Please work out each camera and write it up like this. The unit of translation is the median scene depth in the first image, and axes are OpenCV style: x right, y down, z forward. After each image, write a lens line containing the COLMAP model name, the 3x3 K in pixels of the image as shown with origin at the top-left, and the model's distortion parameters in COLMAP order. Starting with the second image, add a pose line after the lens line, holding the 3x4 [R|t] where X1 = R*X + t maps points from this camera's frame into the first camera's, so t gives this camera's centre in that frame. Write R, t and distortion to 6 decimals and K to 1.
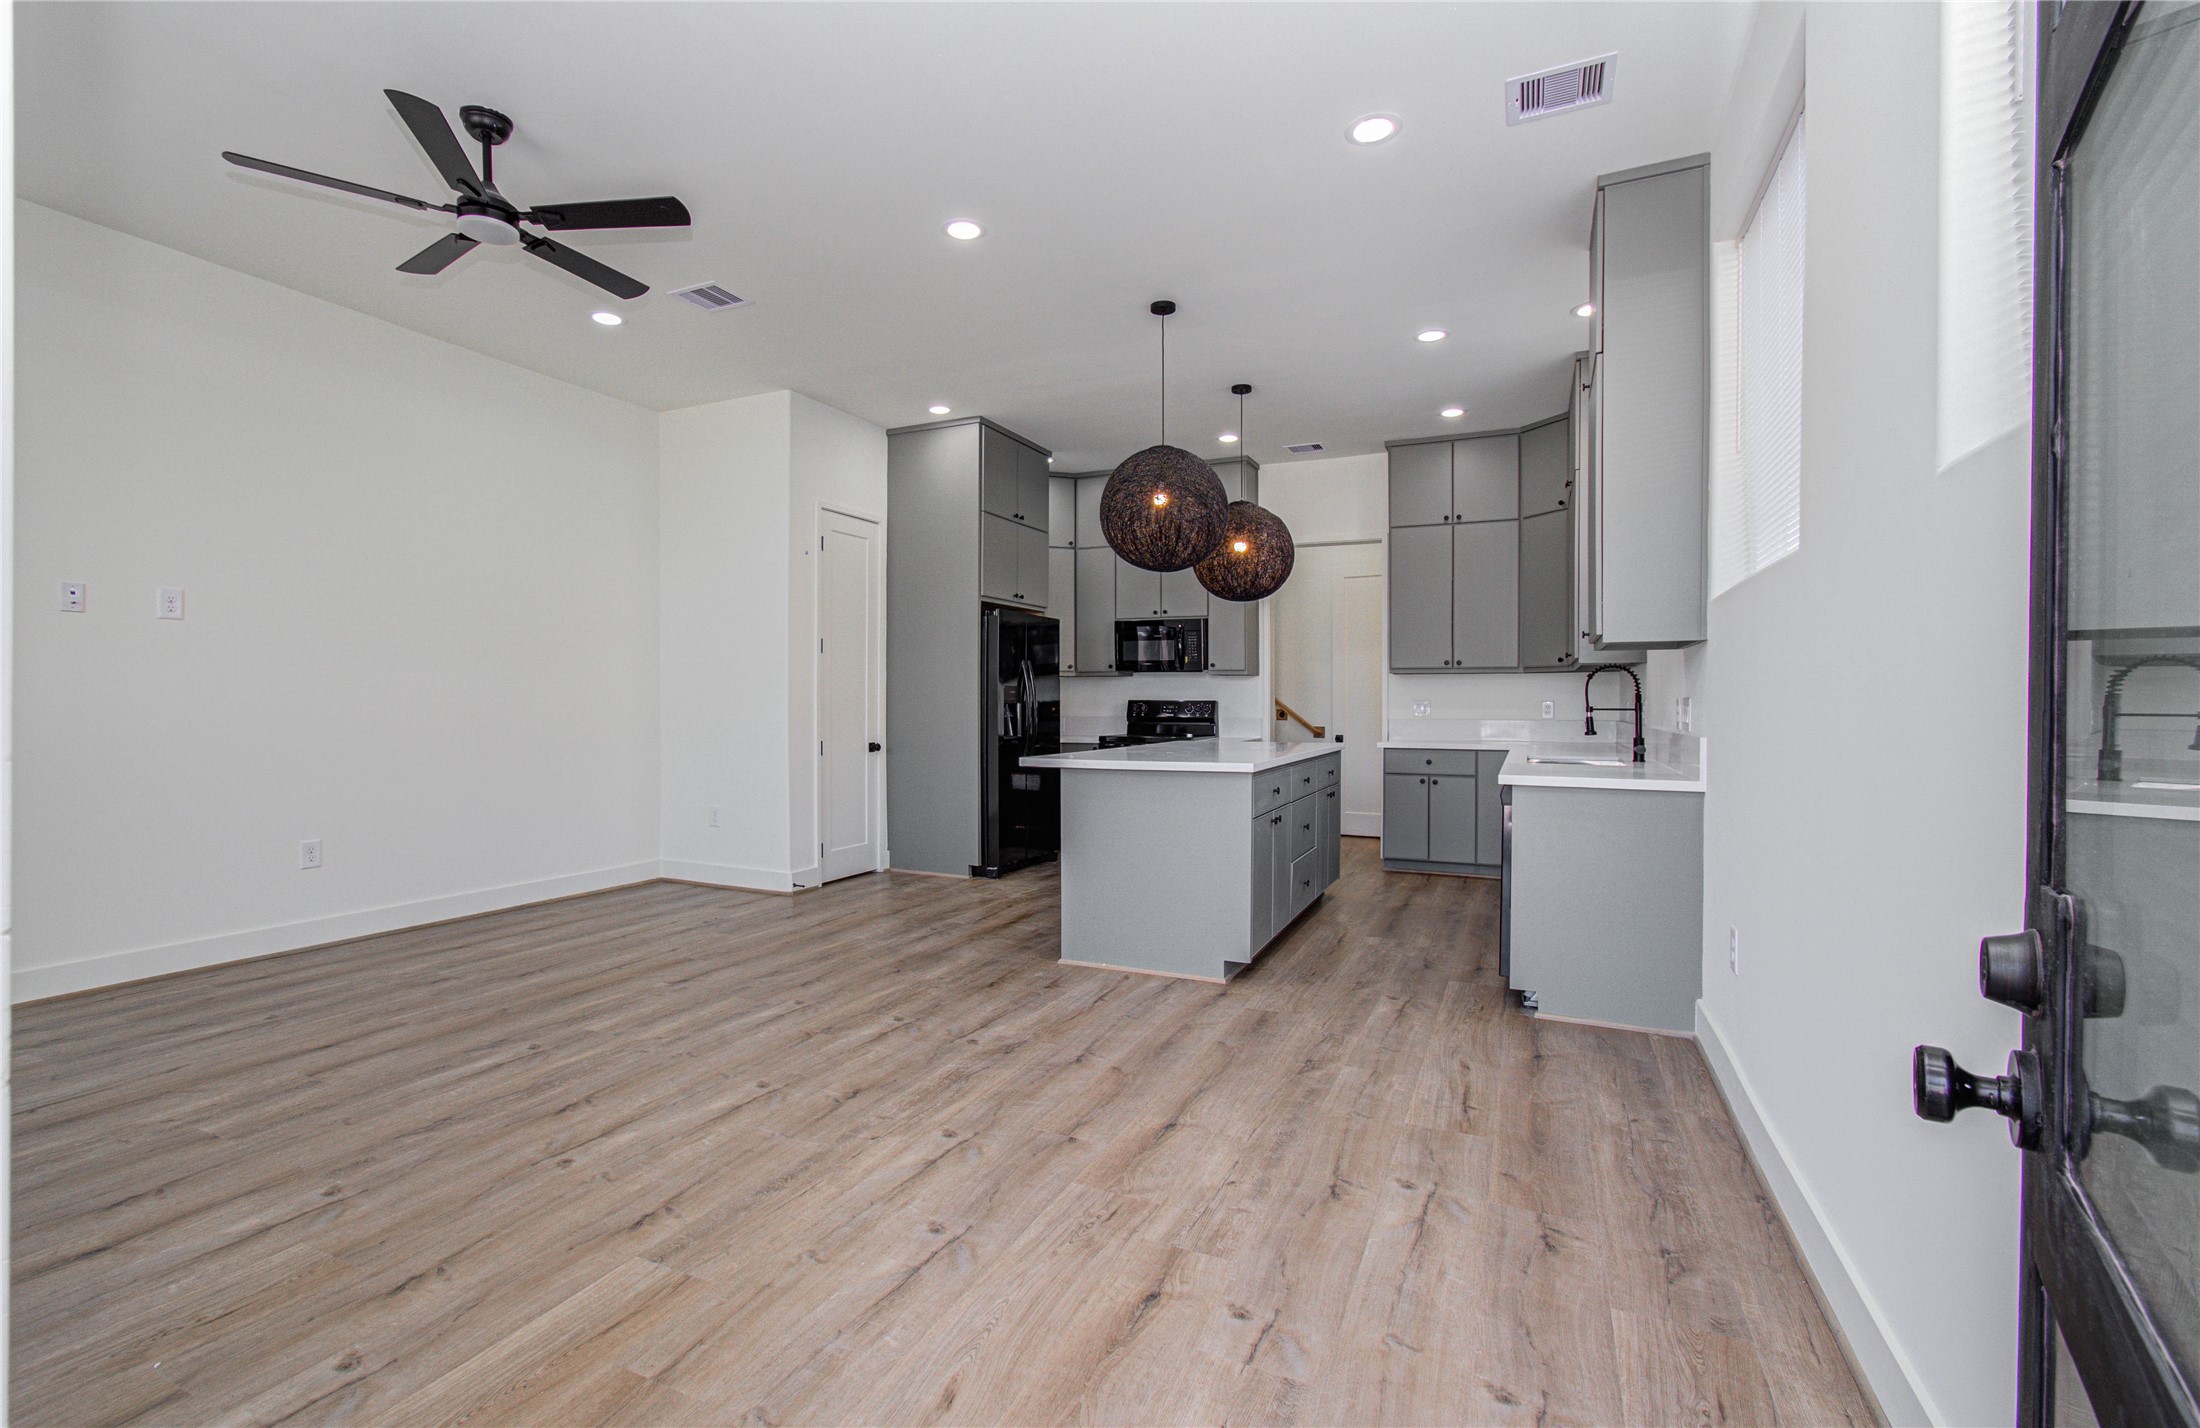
lens RADIAL K [[918.9, 0, 1096.4], [0, 918.9, 719.2], [0, 0, 1]] dist [0.033211, 0.000627]
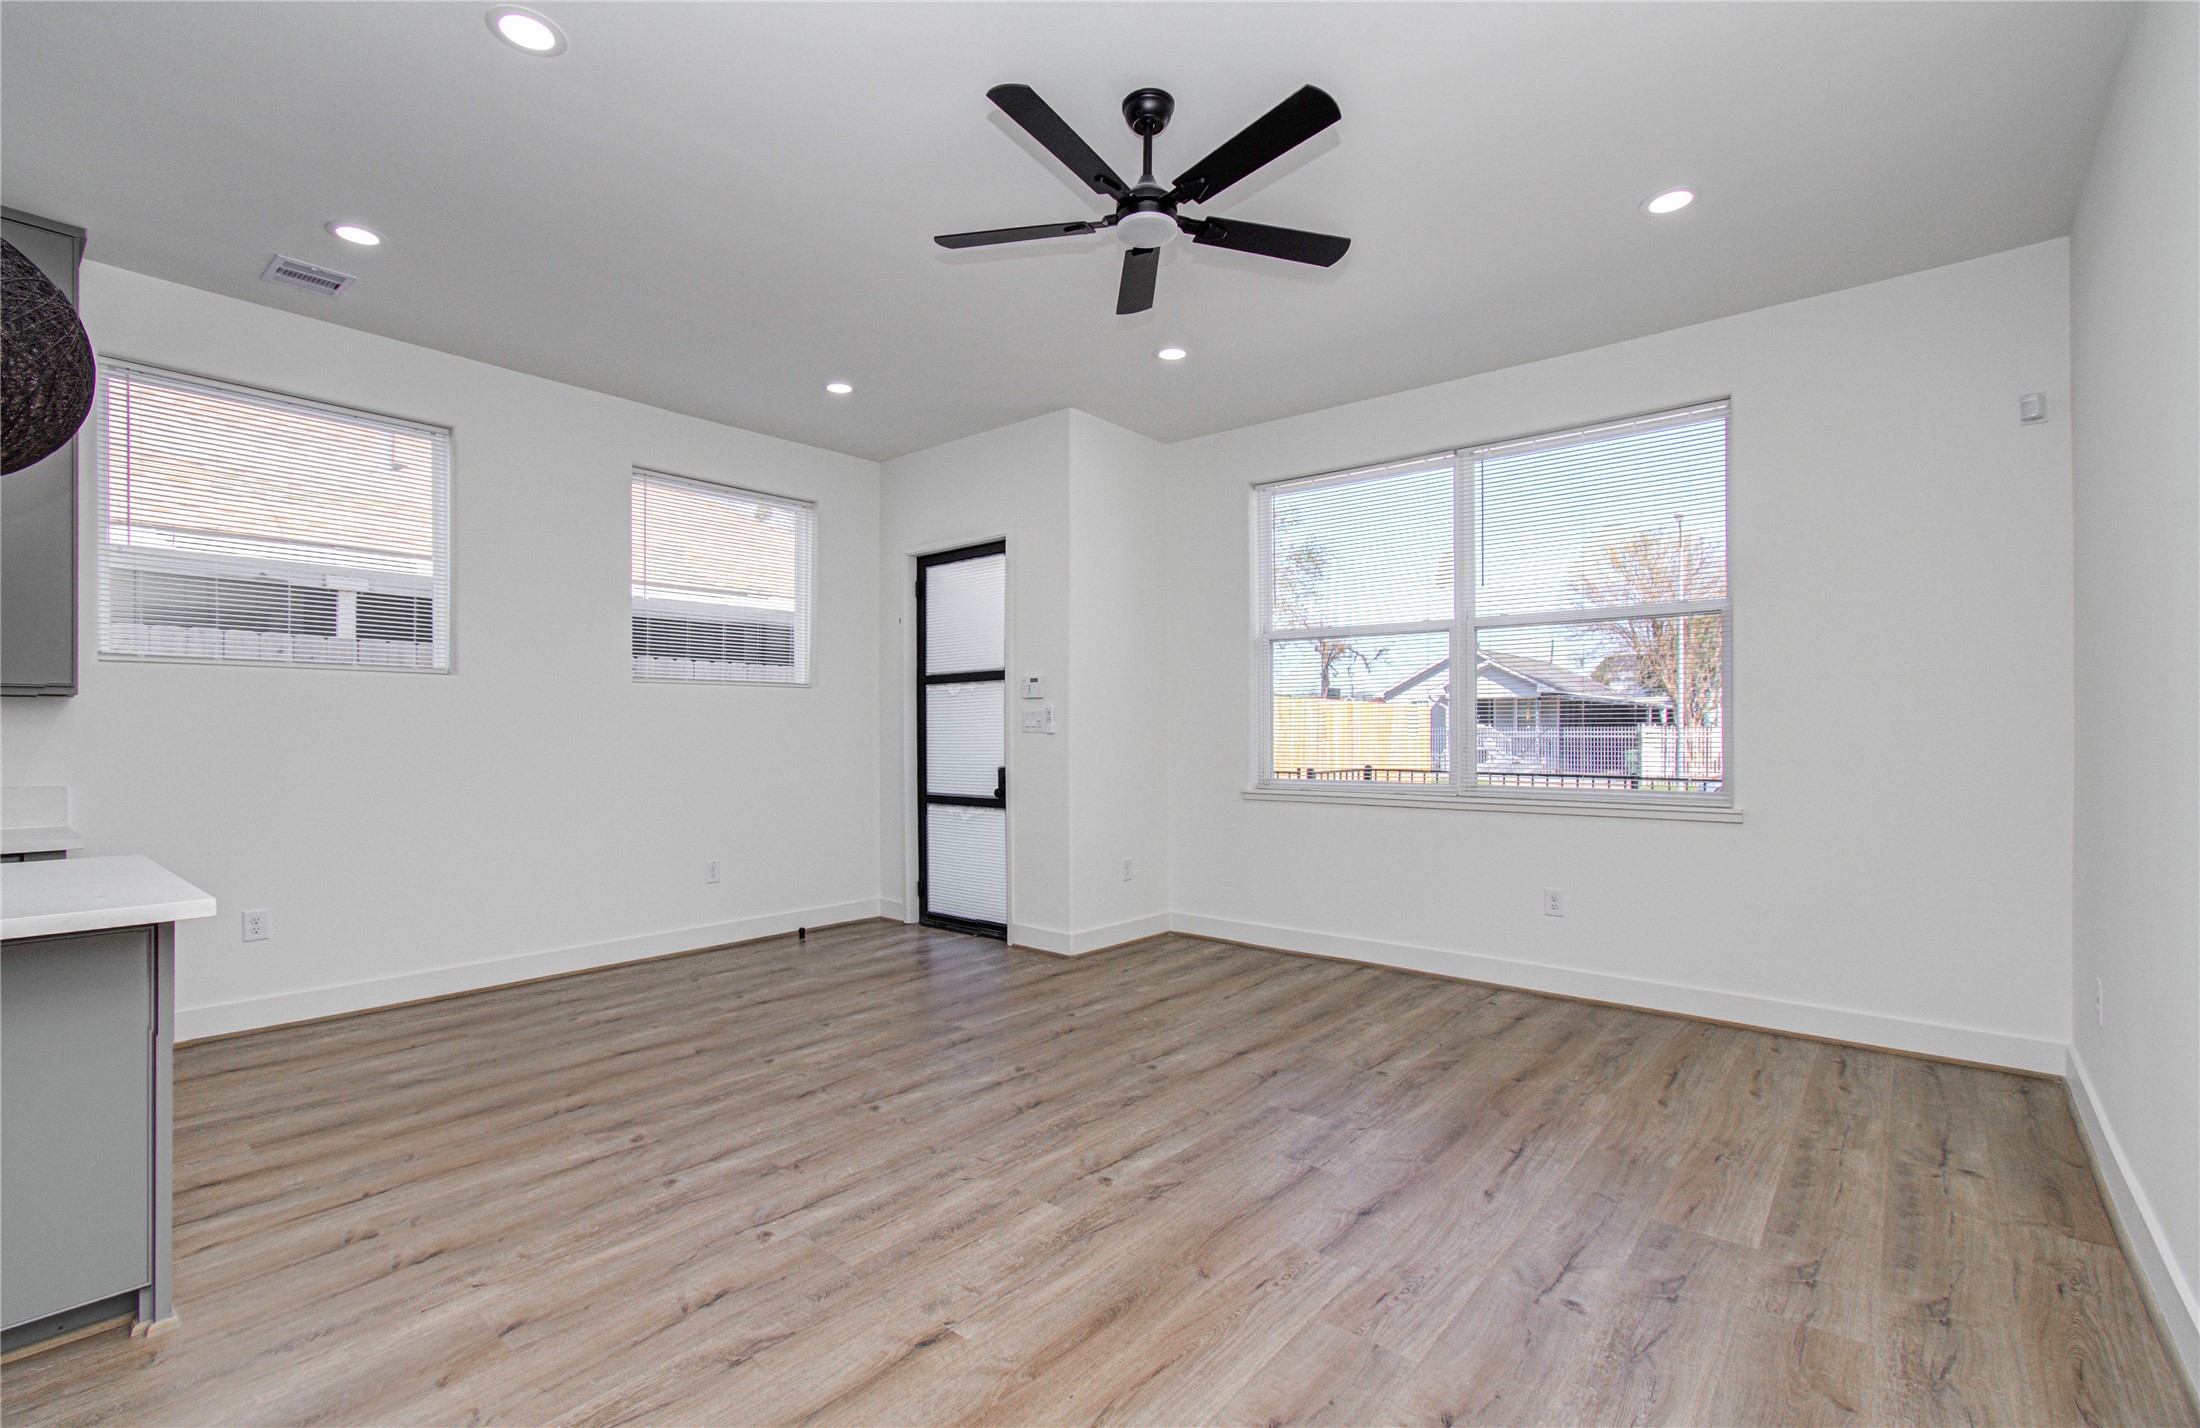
lens RADIAL K [[918.9, 0, 1096.4], [0, 918.9, 719.2], [0, 0, 1]] dist [0.033211, 0.000627]
pose [[-0.961046, 0.007524, 0.276284, -0.642960], [0.007206, 0.999972, -0.002166, -0.035479], [-0.276293, -0.000091, -0.961073, 1.391118]]
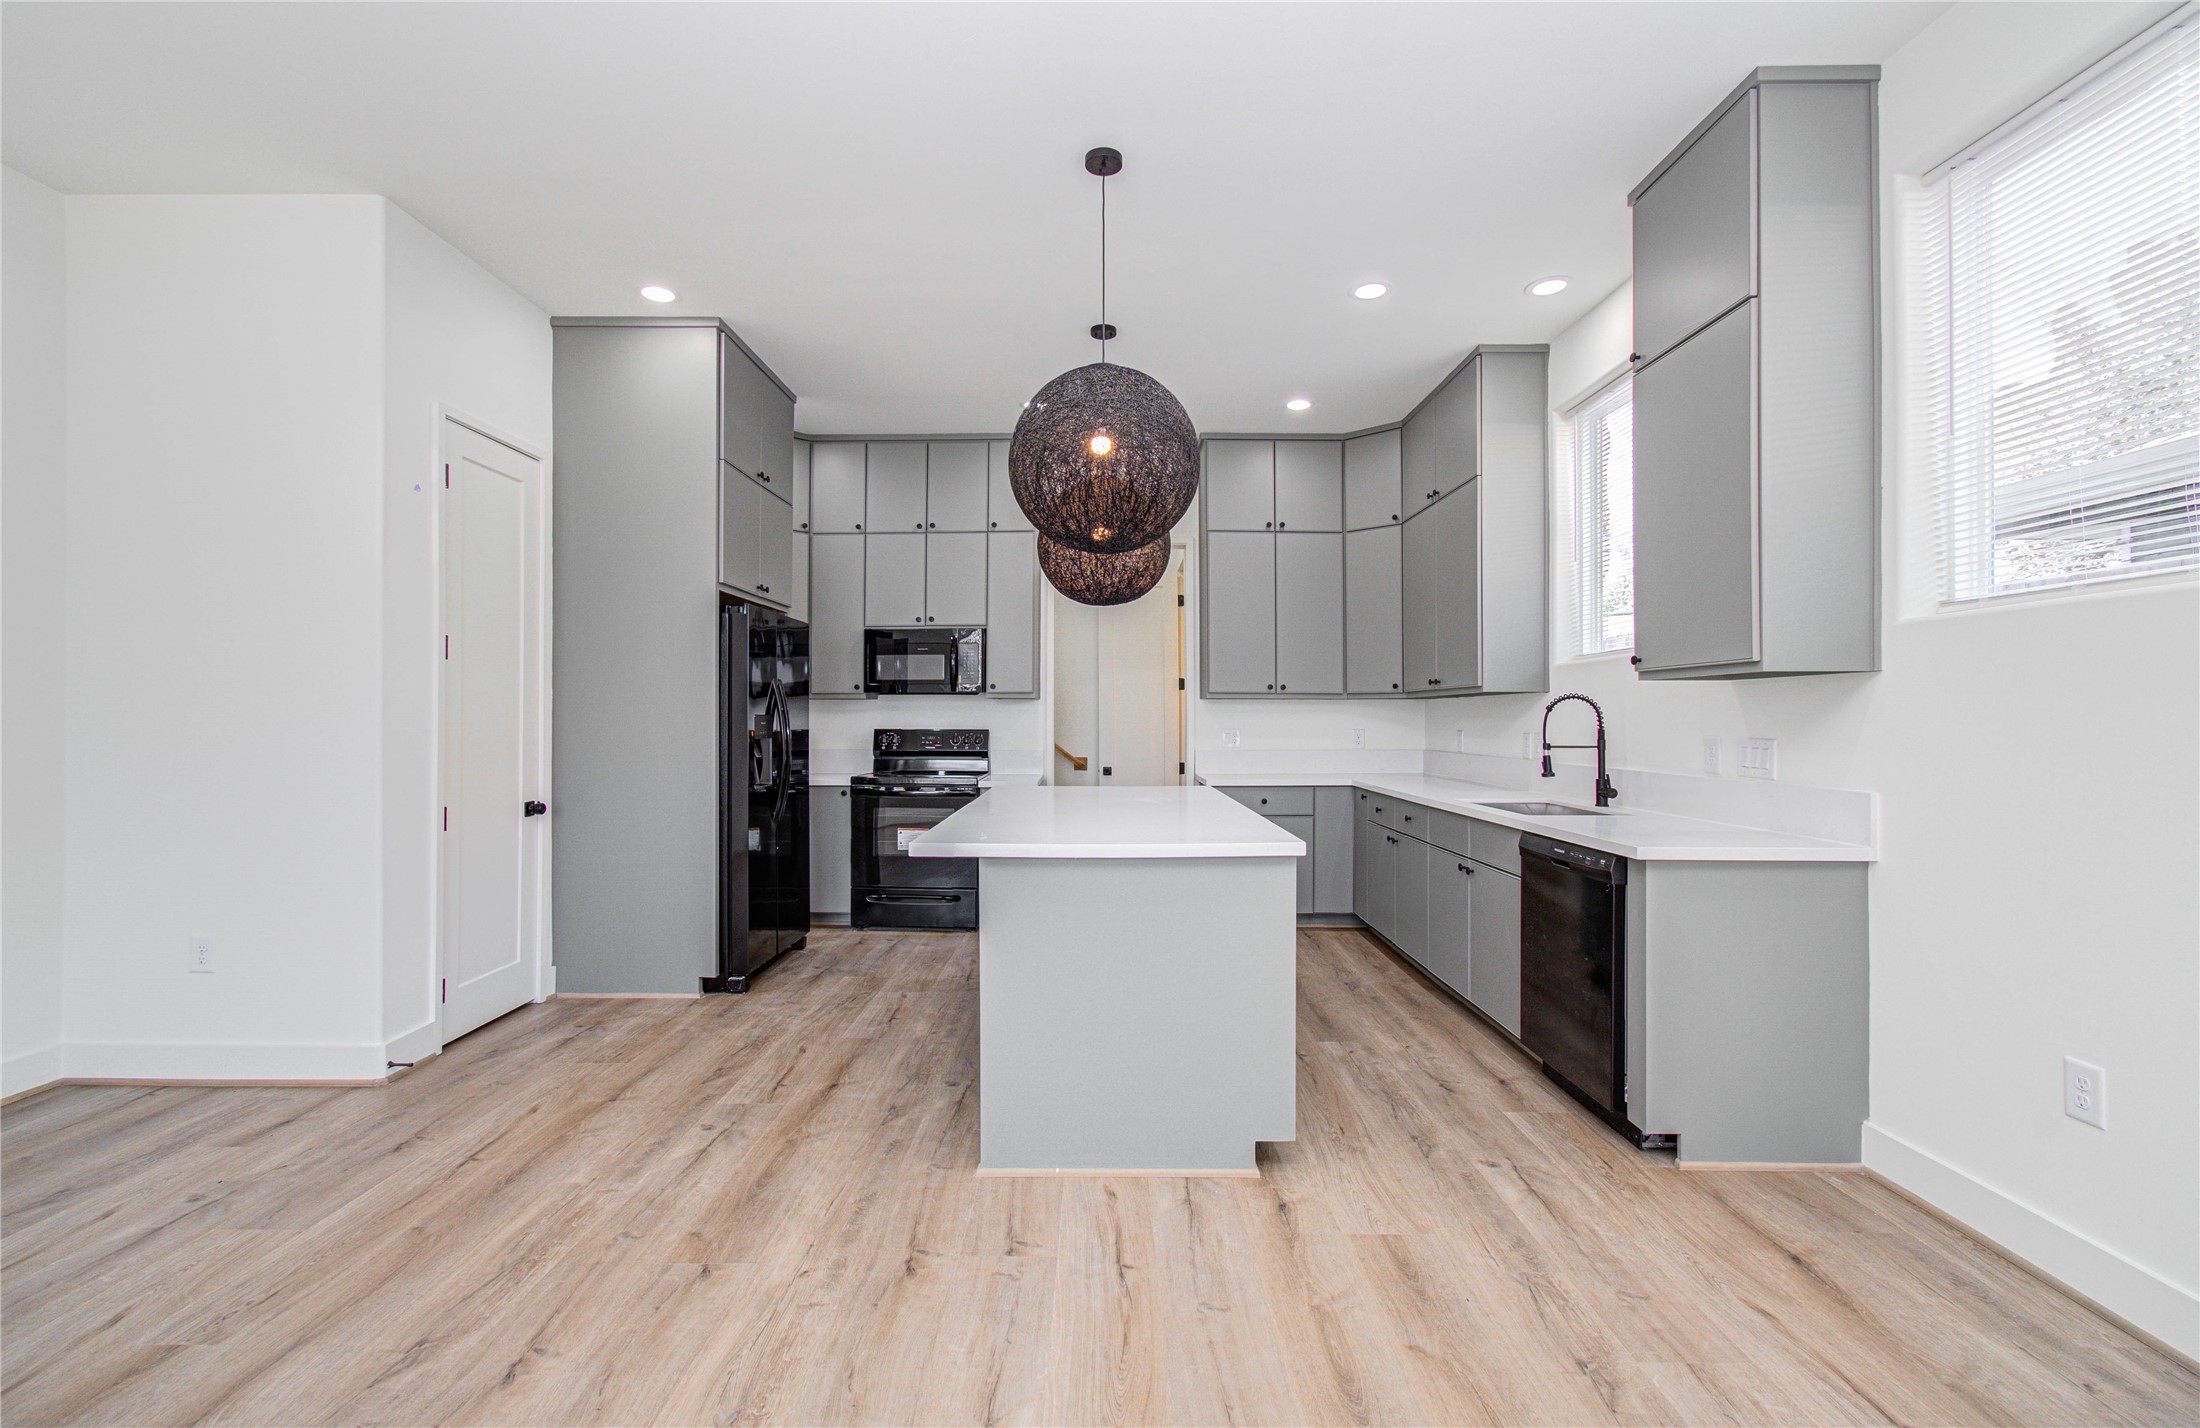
lens RADIAL K [[866.0, 0, 1061.2], [0, 866.0, 722.8], [0, 0, 1]] dist [0.039227, -0.013711]
pose [[0.917391, -0.001805, 0.397984, -0.229716], [0.007706, 0.999883, -0.013229, -0.028159], [-0.397913, 0.015203, 0.917297, 0.462819]]
